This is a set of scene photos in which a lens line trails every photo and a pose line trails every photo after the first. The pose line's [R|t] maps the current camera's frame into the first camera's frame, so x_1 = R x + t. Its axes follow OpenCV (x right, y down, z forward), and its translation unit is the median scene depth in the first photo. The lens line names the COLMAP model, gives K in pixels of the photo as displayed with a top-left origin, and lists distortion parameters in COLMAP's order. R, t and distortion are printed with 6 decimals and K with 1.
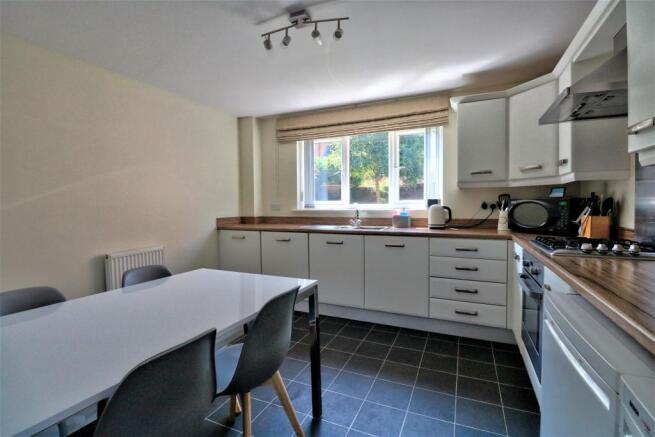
lens RADIAL K [[301.8, 0, 327.5], [0, 301.8, 218.5], [0, 0, 1]] dist [-0.046398, -0.000729]
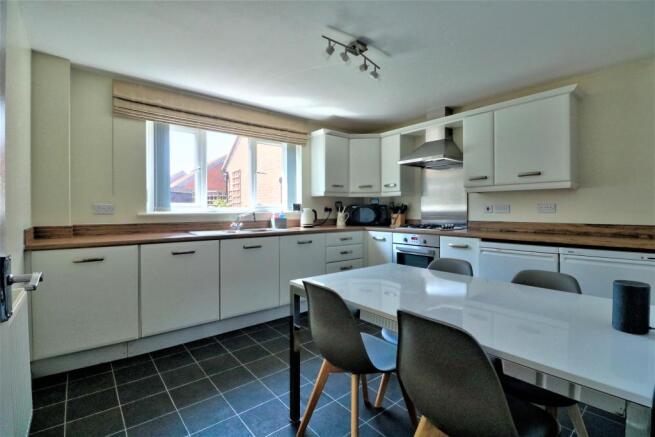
lens RADIAL K [[304.5, 0, 327.8], [0, 304.5, 215.2], [0, 0, 1]] dist [0.002128, -0.000287]
pose [[0.435747, -0.010712, 0.900006, -0.653897], [0.036166, 0.999330, -0.005617, -0.005202], [-0.899343, 0.034997, 0.435842, 0.318315]]
